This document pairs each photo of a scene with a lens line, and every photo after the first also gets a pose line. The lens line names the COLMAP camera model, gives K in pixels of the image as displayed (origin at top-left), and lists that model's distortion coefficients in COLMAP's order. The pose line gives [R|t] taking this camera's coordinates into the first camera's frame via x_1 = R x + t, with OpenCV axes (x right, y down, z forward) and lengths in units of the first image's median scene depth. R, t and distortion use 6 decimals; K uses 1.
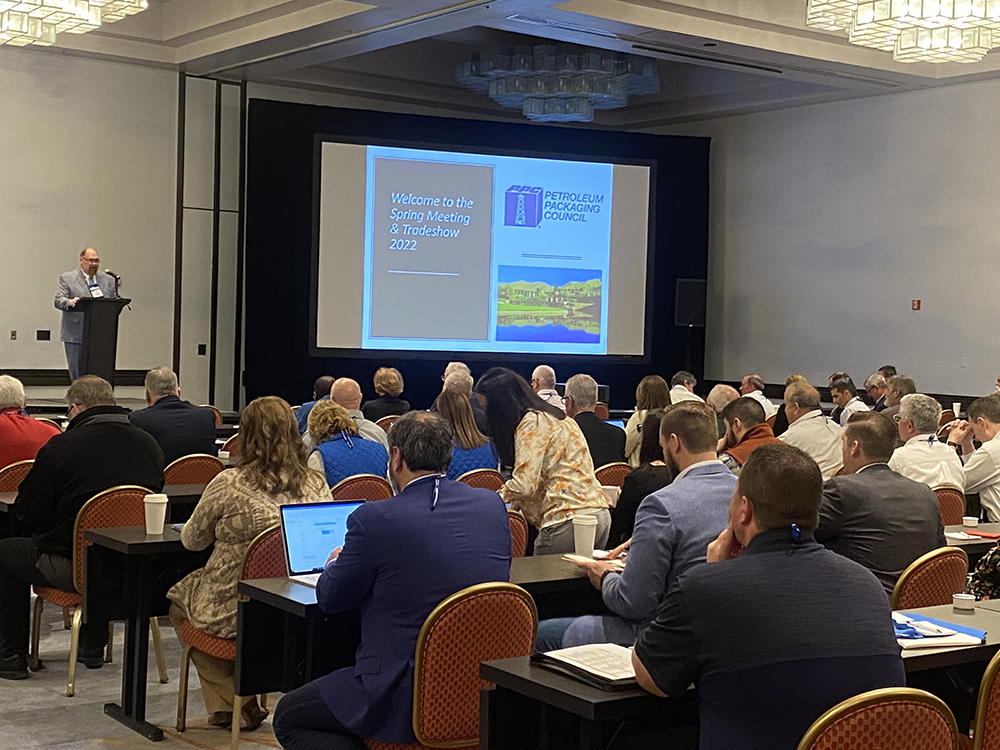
lens RADIAL K [[1492.2, 0, 500.0], [0, 1492.2, 375.0], [0, 0, 1]] dist [0.123911, -0.106118]
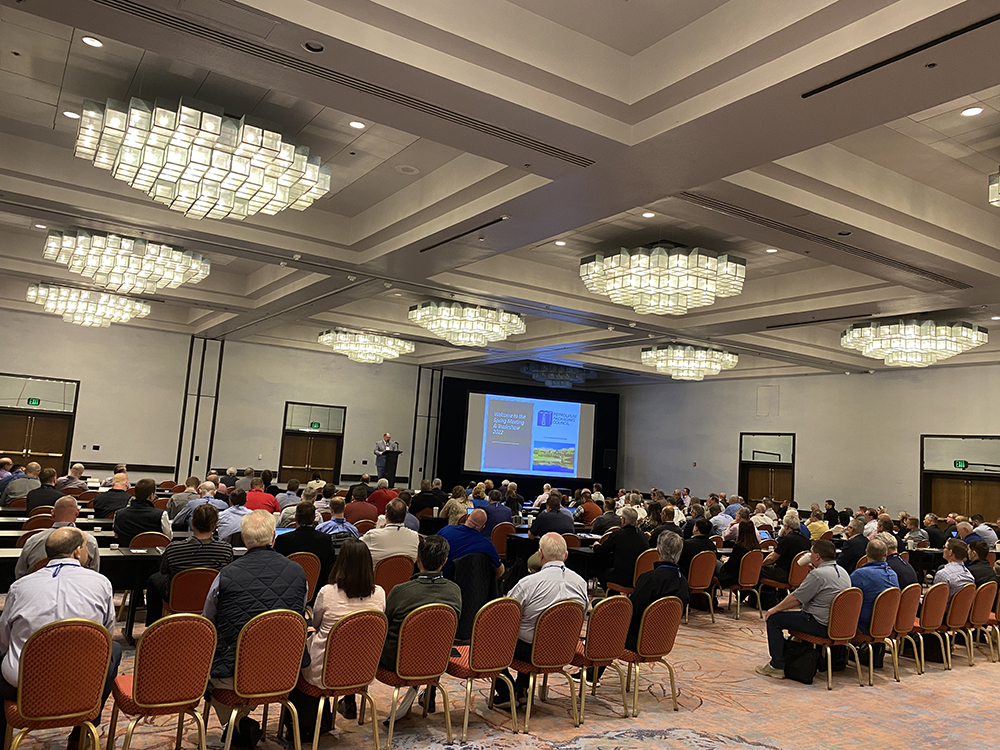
lens RADIAL K [[792.4, 0, 501.7], [0, 792.4, 337.8], [0, 0, 1]] dist [0.007114, 0.000477]
pose [[0.996698, 0.032360, -0.074468, 0.039523], [-0.044983, 0.983606, -0.174633, -0.007105], [0.067596, 0.177406, 0.981814, -0.387313]]
